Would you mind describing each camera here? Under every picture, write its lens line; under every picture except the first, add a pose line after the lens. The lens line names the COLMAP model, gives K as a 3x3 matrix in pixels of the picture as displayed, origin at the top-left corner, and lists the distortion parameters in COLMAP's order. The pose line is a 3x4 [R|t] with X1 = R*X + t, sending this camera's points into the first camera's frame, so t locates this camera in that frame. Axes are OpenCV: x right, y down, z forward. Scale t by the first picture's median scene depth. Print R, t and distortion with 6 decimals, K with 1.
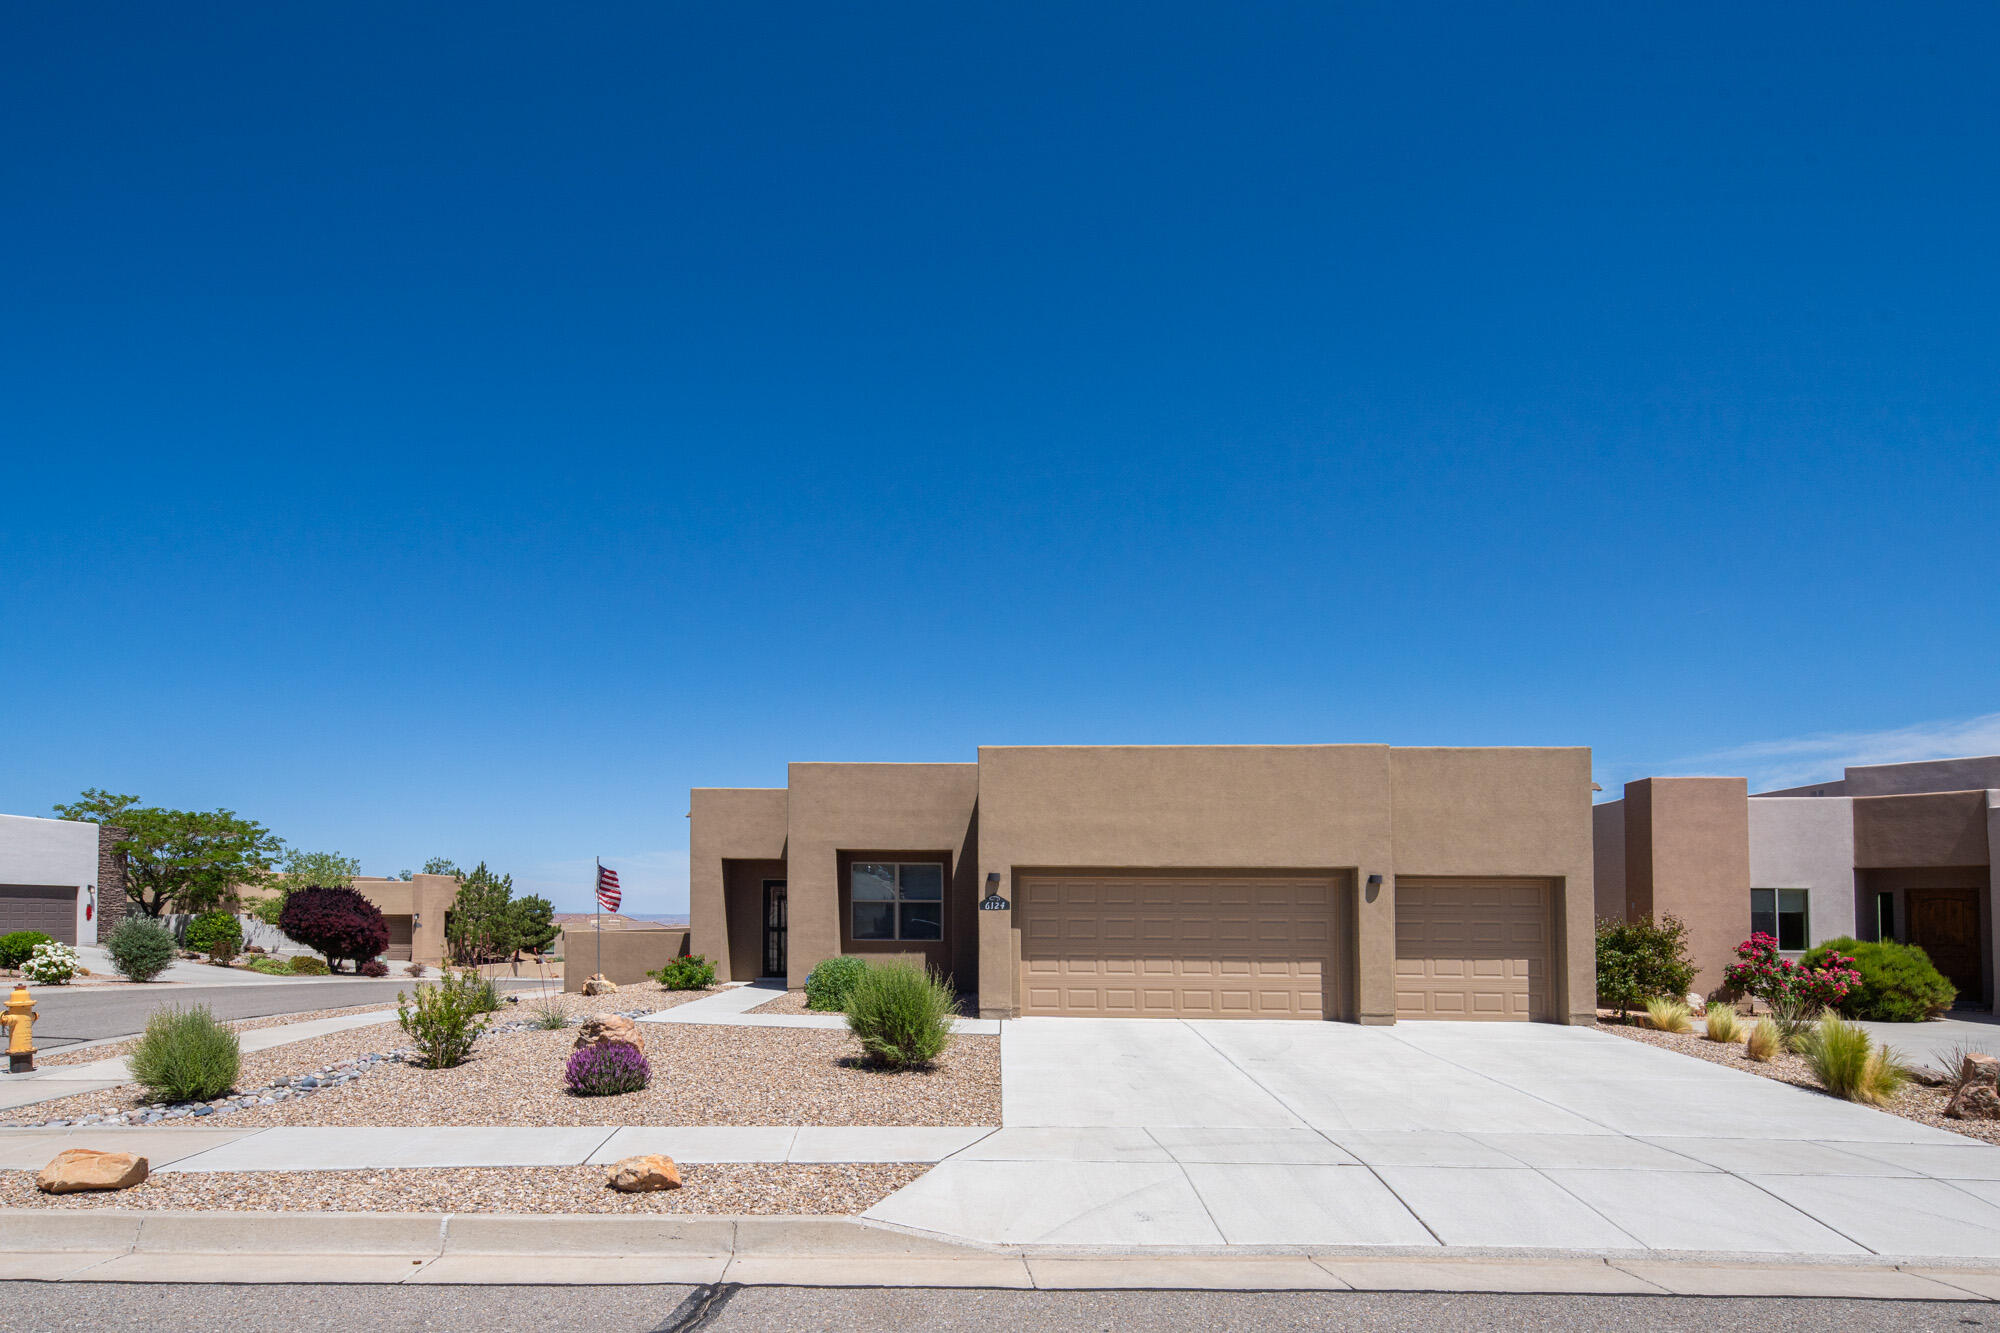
lens RADIAL K [[1016.4, 0, 1002.4], [0, 1016.4, 734.5], [0, 0, 1]] dist [0.003327, -0.000160]
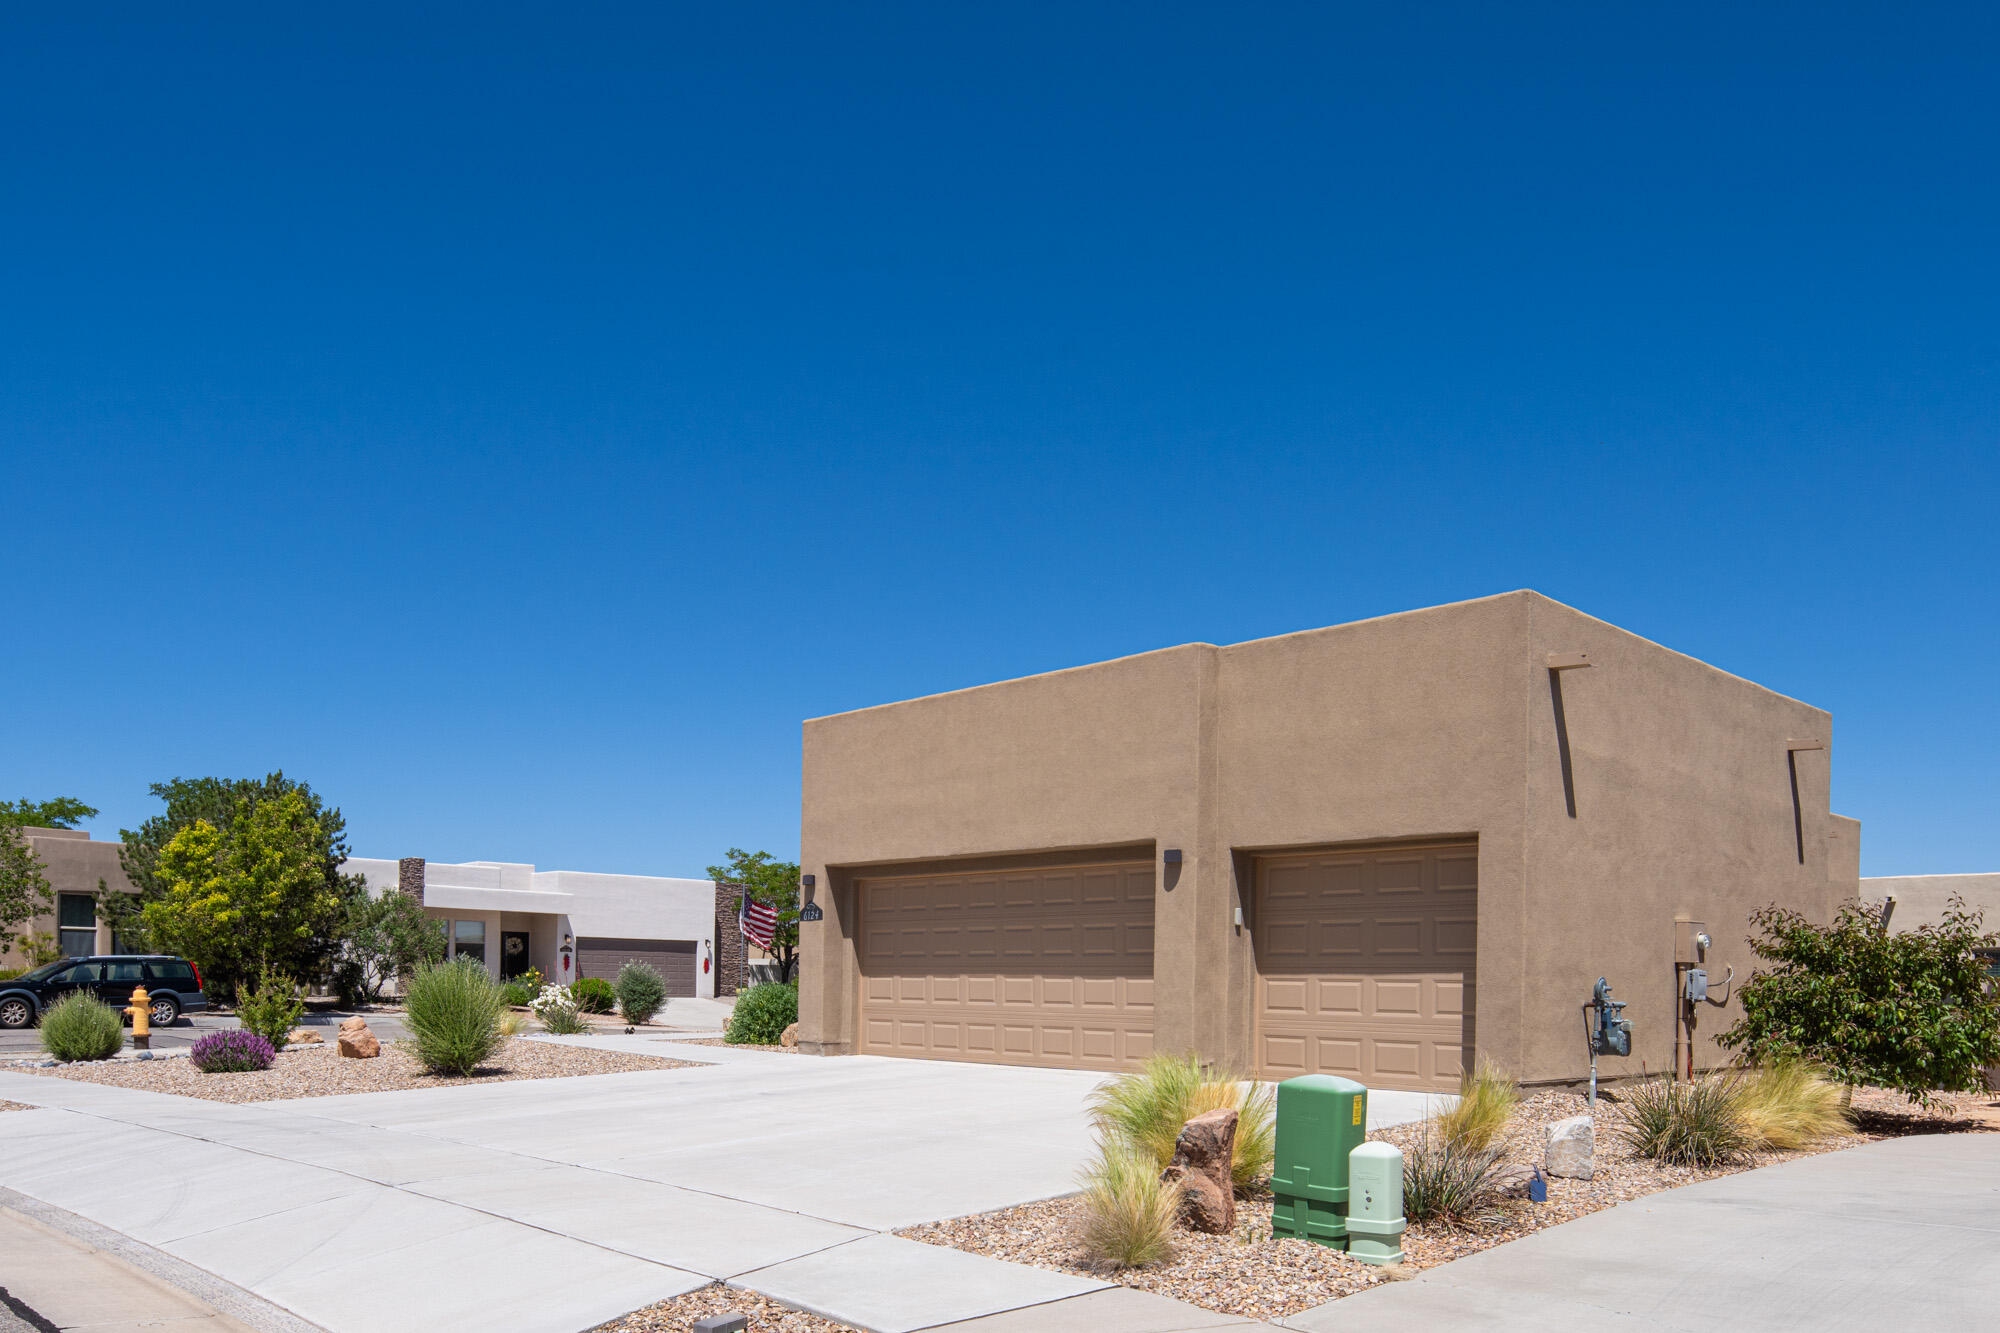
lens RADIAL K [[1517.1, 0, 1007.6], [0, 1517.1, 716.5], [0, 0, 1]] dist [0.000795, -0.001819]
pose [[0.708673, -0.120569, -0.695159, 0.836412], [0.114109, 0.991905, -0.055709, 0.083842], [0.696248, -0.039844, 0.716694, 0.216631]]
